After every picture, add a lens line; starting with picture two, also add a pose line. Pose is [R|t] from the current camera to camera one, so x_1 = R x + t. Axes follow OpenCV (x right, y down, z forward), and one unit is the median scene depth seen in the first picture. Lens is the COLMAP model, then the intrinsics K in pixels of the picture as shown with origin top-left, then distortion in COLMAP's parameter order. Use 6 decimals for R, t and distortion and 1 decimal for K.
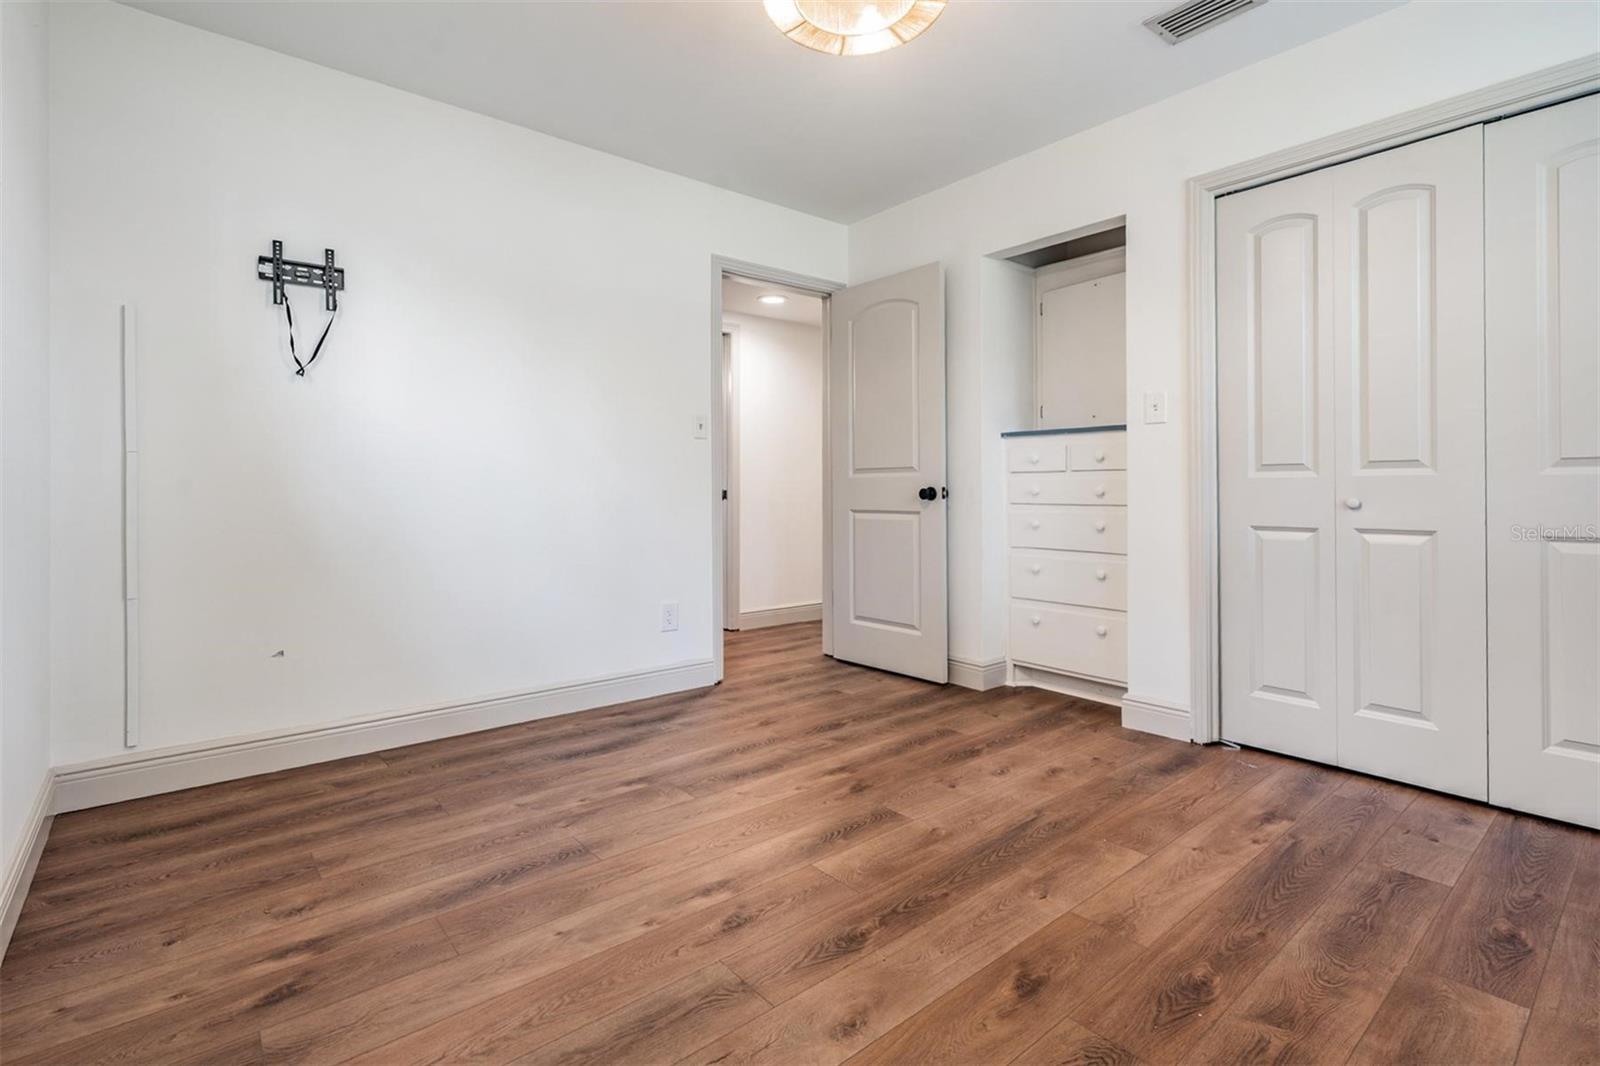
lens RADIAL K [[716.8, 0, 801.3], [0, 716.8, 487.9], [0, 0, 1]] dist [0.001771, -0.001009]
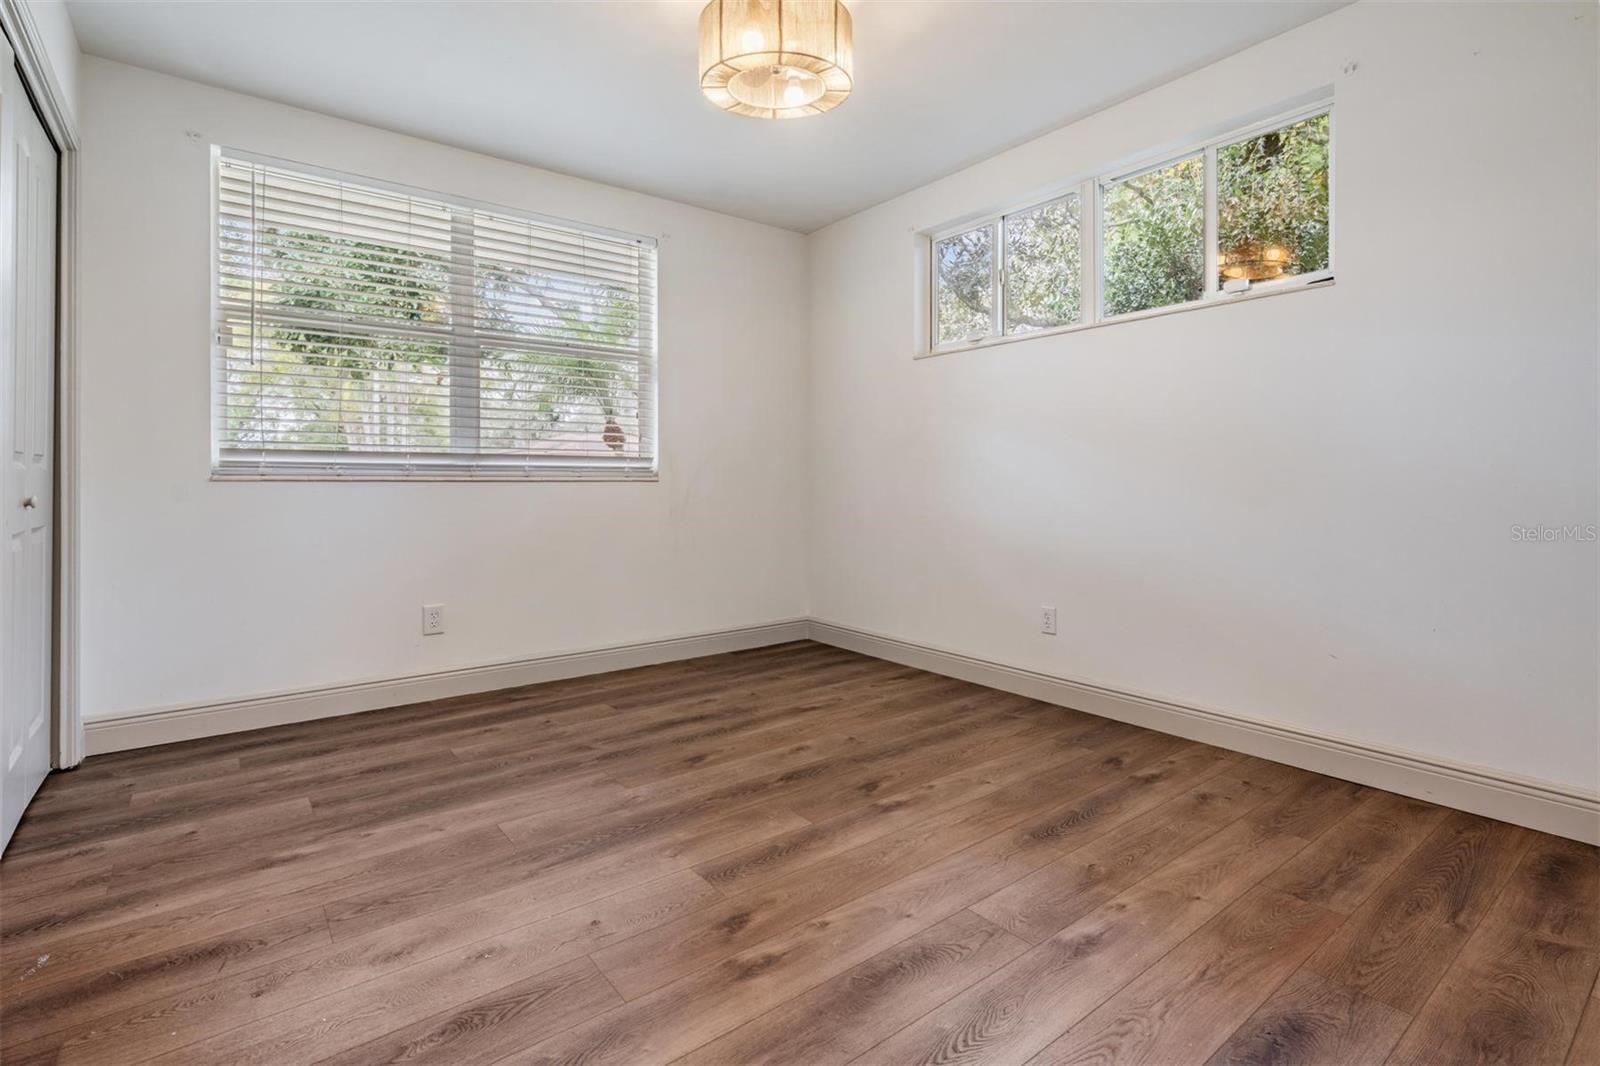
lens RADIAL K [[716.8, 0, 796.6], [0, 716.8, 484.3], [0, 0, 1]] dist [0.001771, -0.001009]
pose [[-0.998958, 0.004838, 0.045385, -0.013101], [0.004828, 0.999988, -0.000337, 0.007428], [-0.045386, -0.000117, -0.998970, 2.108600]]
